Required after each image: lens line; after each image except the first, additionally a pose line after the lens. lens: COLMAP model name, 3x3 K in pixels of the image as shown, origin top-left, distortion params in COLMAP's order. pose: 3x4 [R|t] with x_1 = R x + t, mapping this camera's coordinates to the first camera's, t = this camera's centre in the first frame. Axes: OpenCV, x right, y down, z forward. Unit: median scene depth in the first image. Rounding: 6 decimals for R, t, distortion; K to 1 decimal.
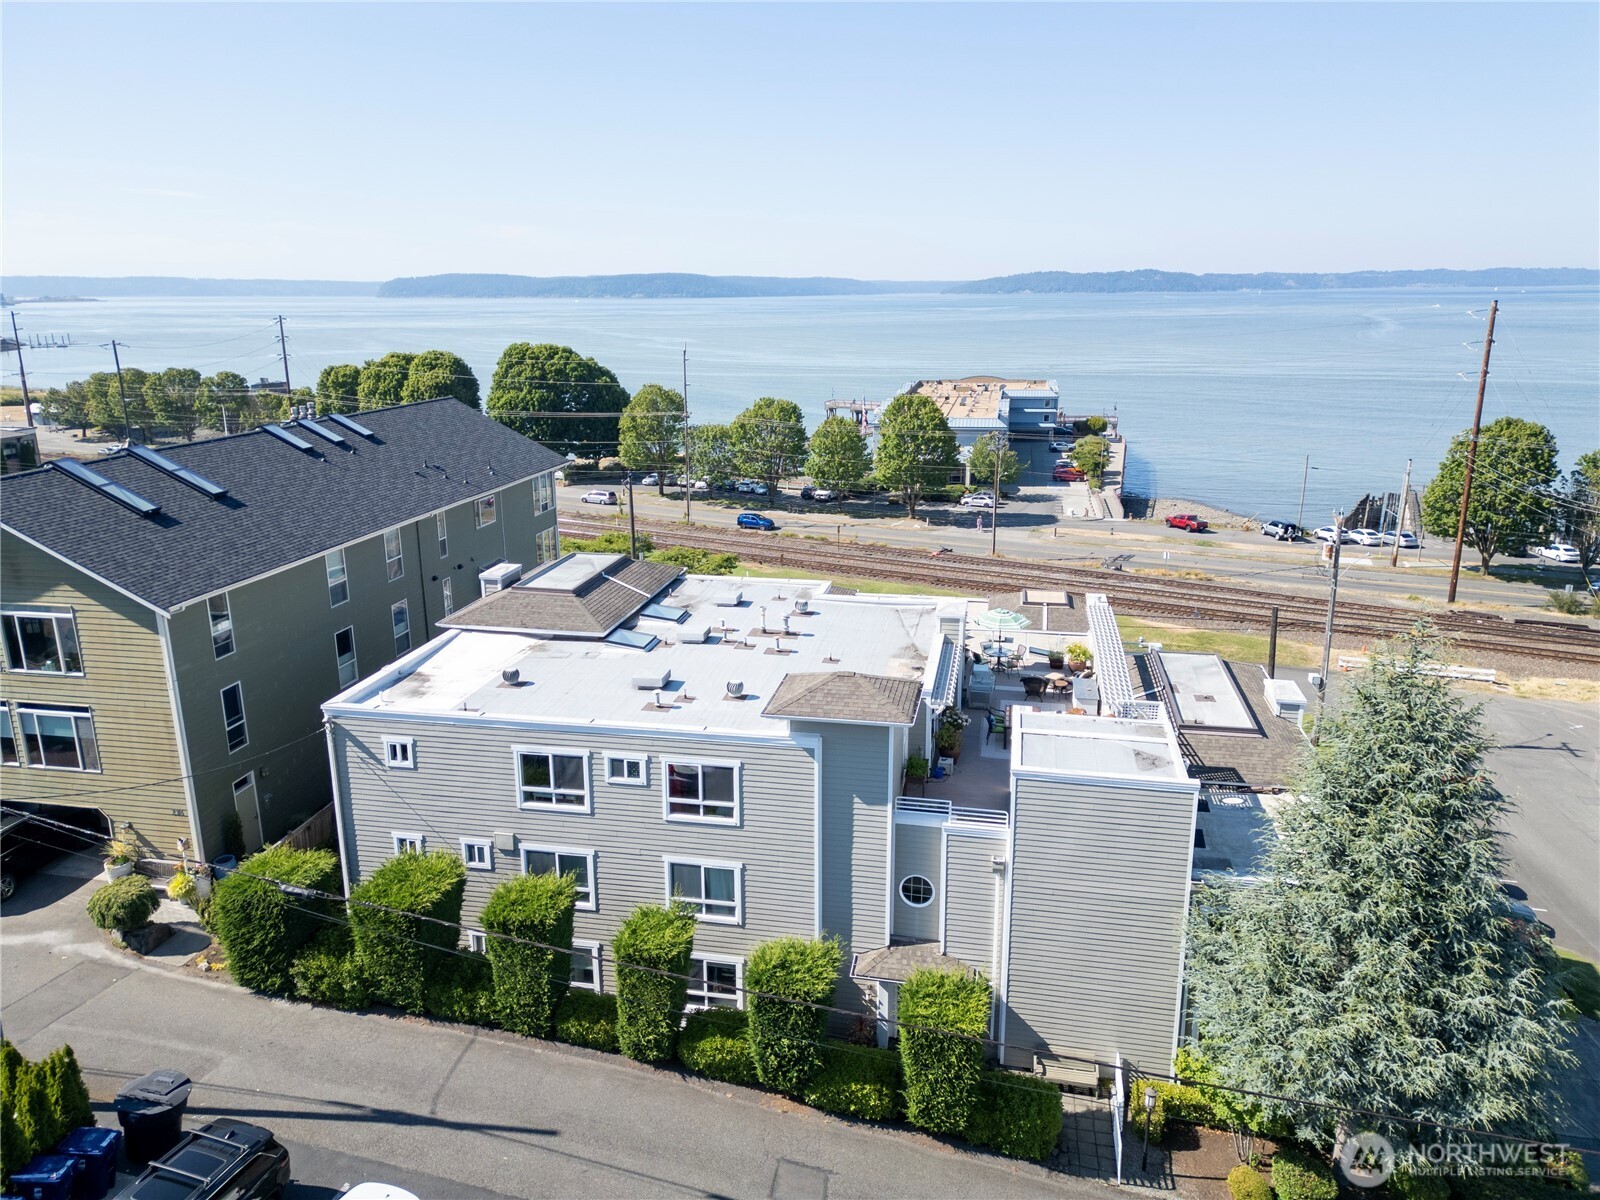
lens RADIAL K [[1120.3, 0, 790.9], [0, 1120.3, 599.4], [0, 0, 1]] dist [0.044809, -0.027411]
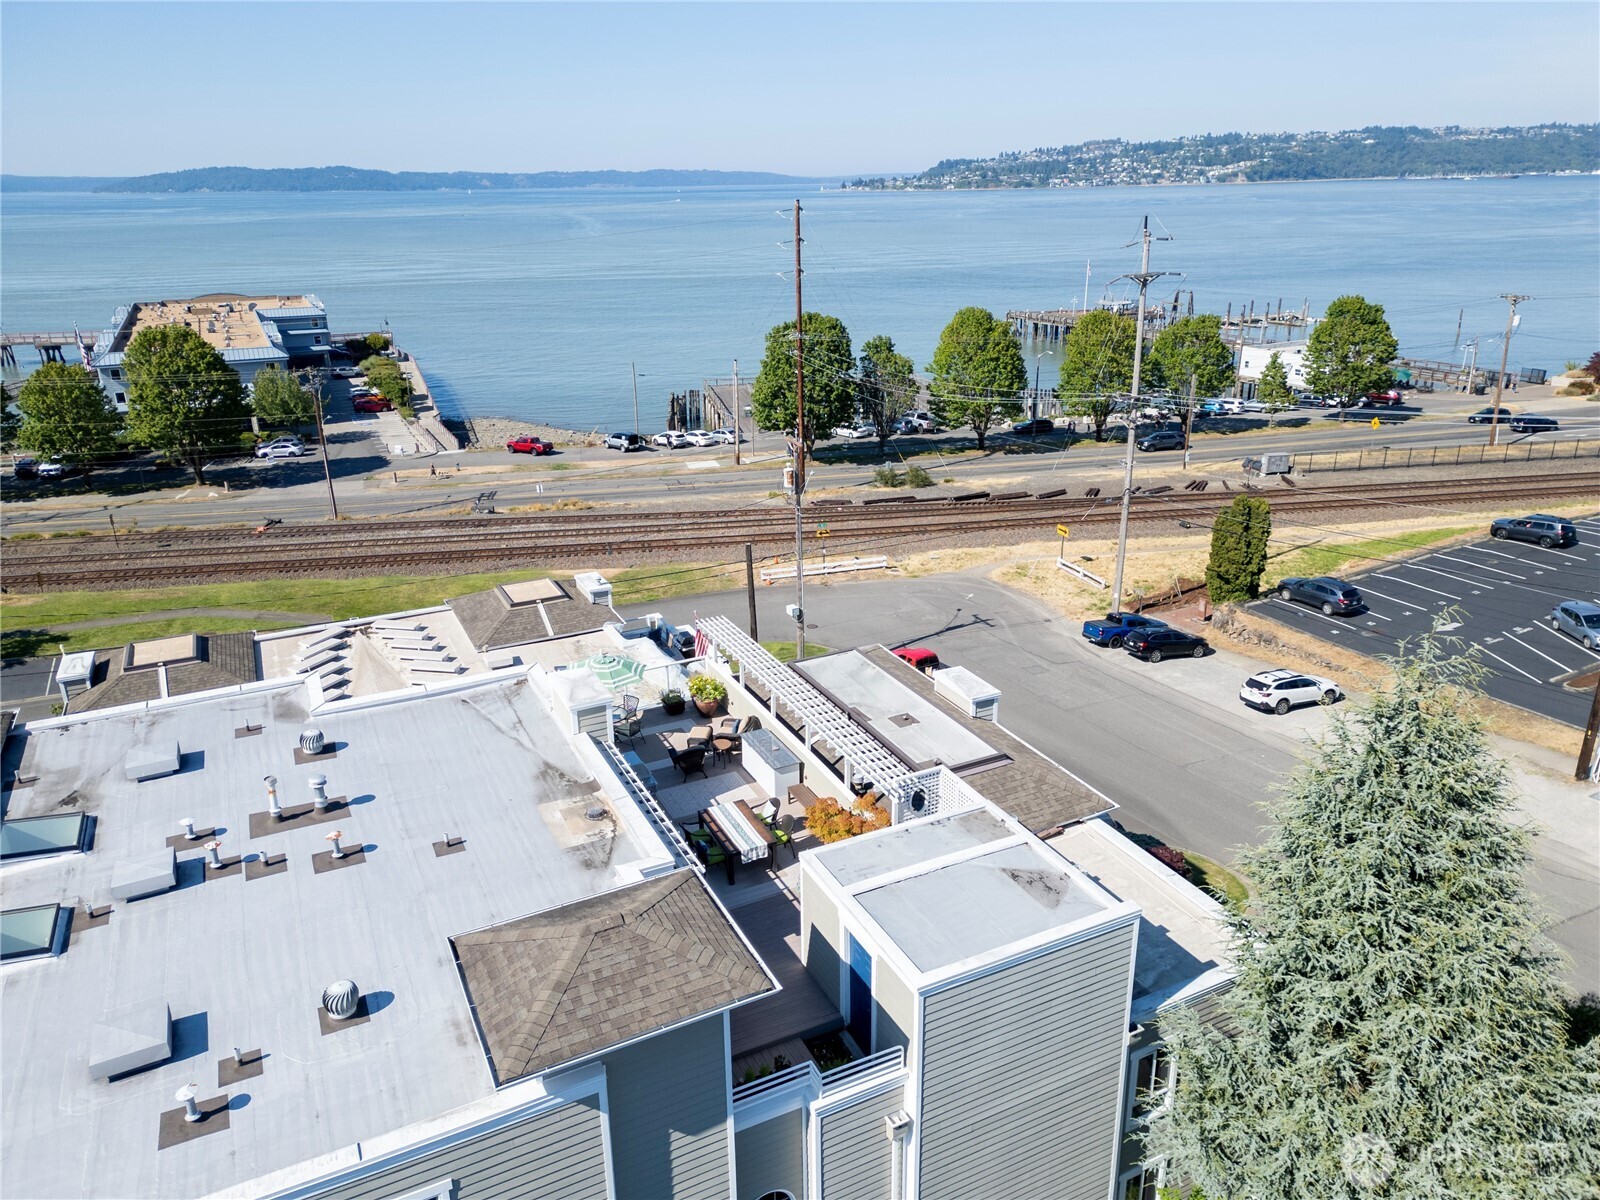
lens RADIAL K [[1120.3, 0, 798.3], [0, 1120.3, 608.2], [0, 0, 1]] dist [0.044809, -0.027411]
pose [[0.792752, -0.218499, 0.569037, -0.033628], [0.168080, 0.975710, 0.140492, -0.031185], [-0.585912, -0.015732, 0.810222, 0.115148]]
